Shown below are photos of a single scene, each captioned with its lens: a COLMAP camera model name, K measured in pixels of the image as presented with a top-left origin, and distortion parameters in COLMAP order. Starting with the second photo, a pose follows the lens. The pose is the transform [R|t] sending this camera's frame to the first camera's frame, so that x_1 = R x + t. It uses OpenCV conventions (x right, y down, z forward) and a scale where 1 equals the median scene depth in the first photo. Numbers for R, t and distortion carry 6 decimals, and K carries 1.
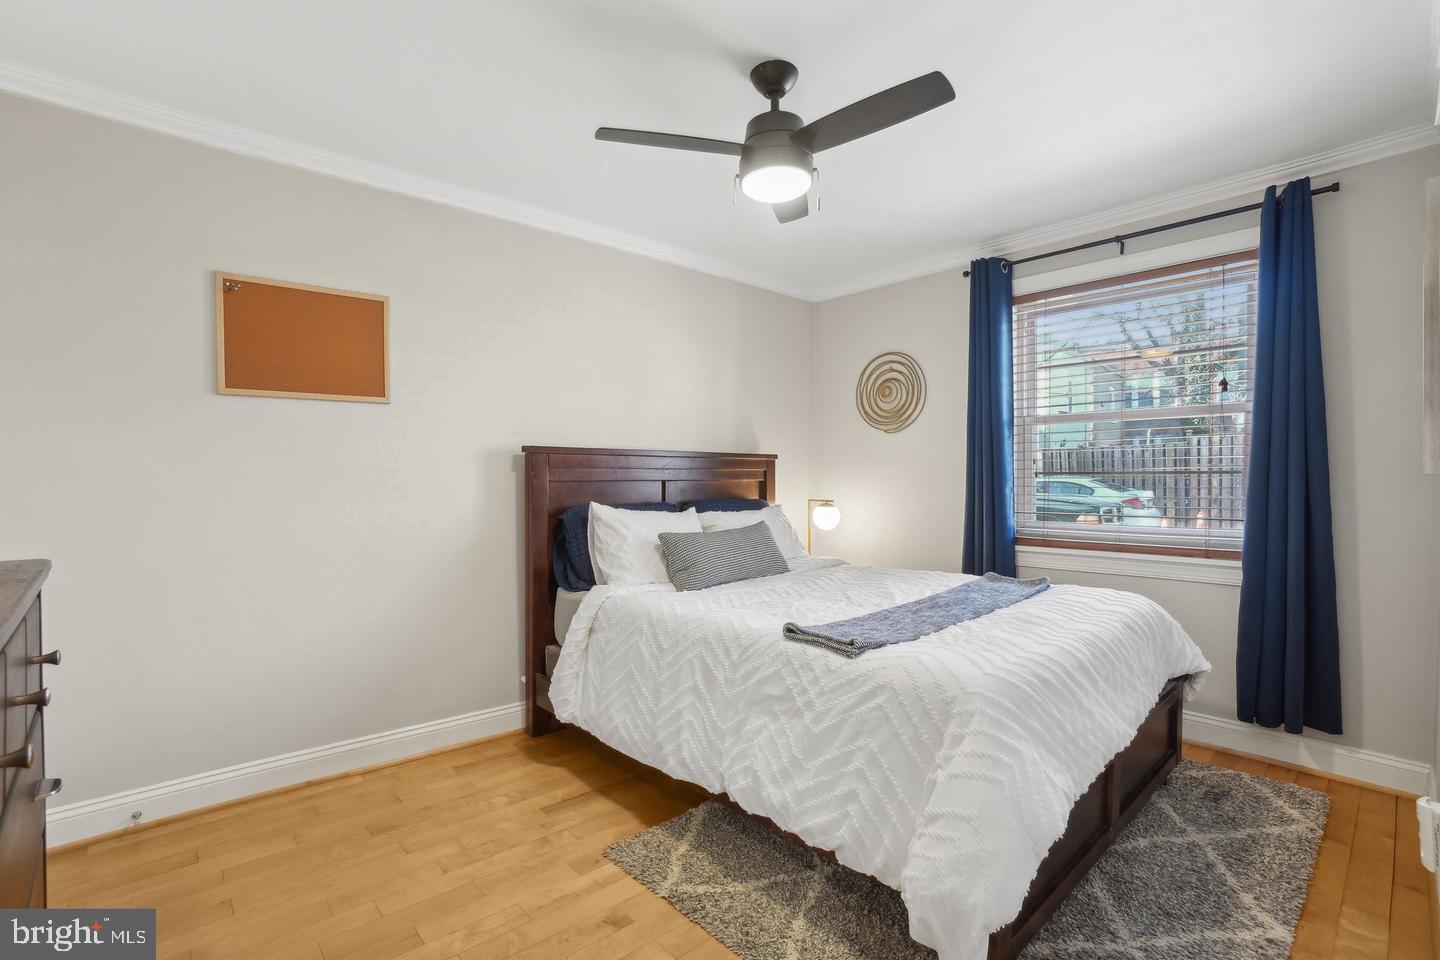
lens RADIAL K [[640.1, 0, 721.7], [0, 640.1, 508.3], [0, 0, 1]] dist [-0.063566, 0.023018]
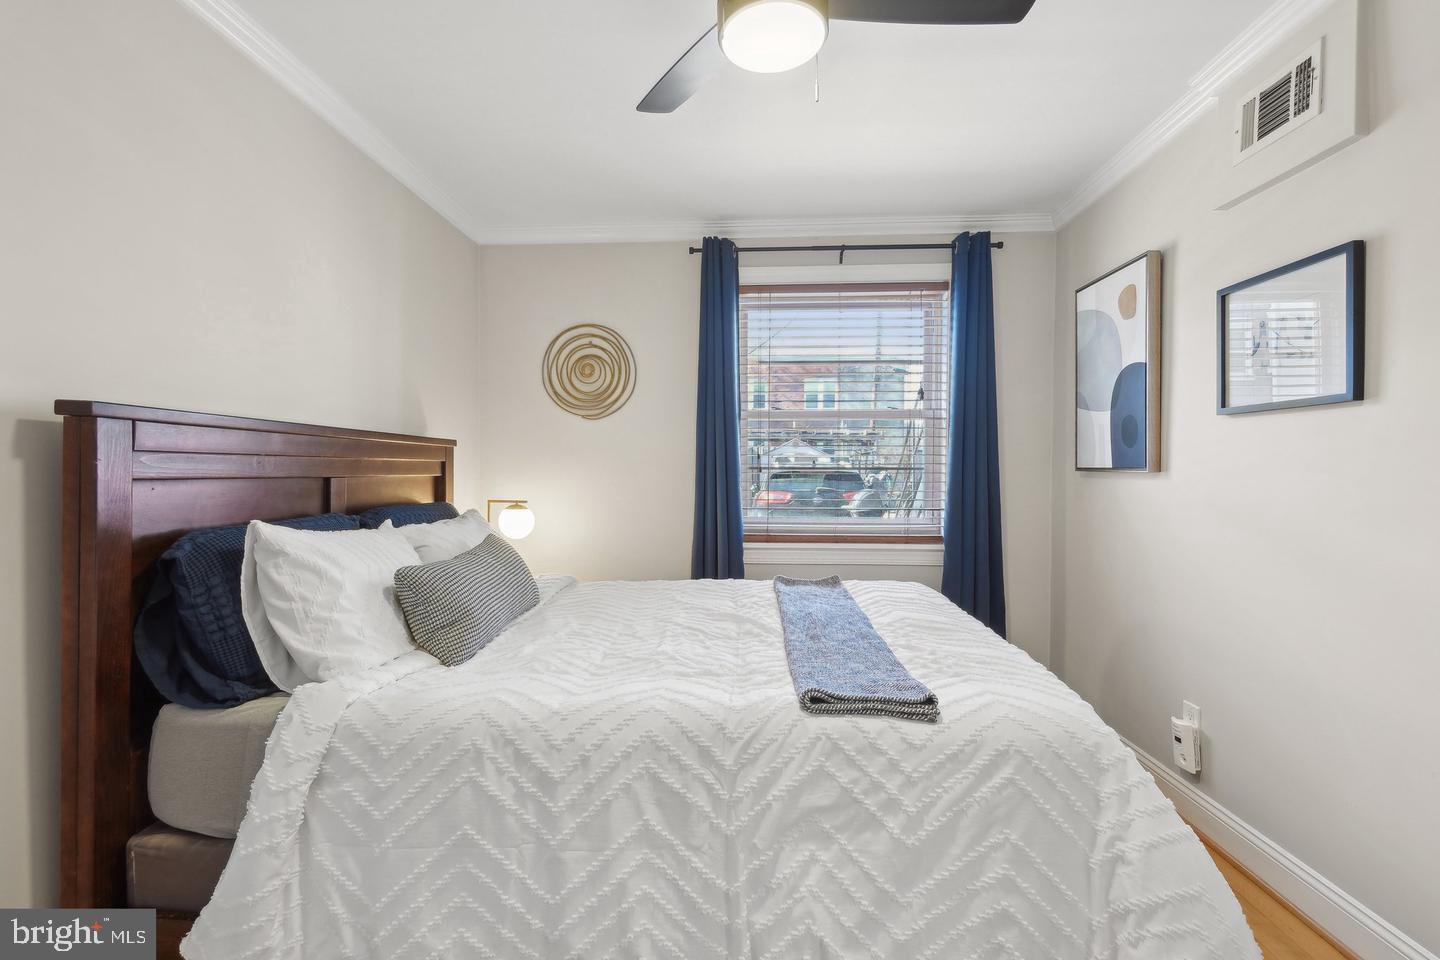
lens RADIAL K [[646.0, 0, 717.7], [0, 646.0, 484.5], [0, 0, 1]] dist [-0.001215, -0.000642]
pose [[0.723250, -0.010801, 0.690502, -0.302970], [0.028044, 0.999512, -0.013739, -0.022150], [-0.690016, 0.029301, 0.723200, 0.387254]]
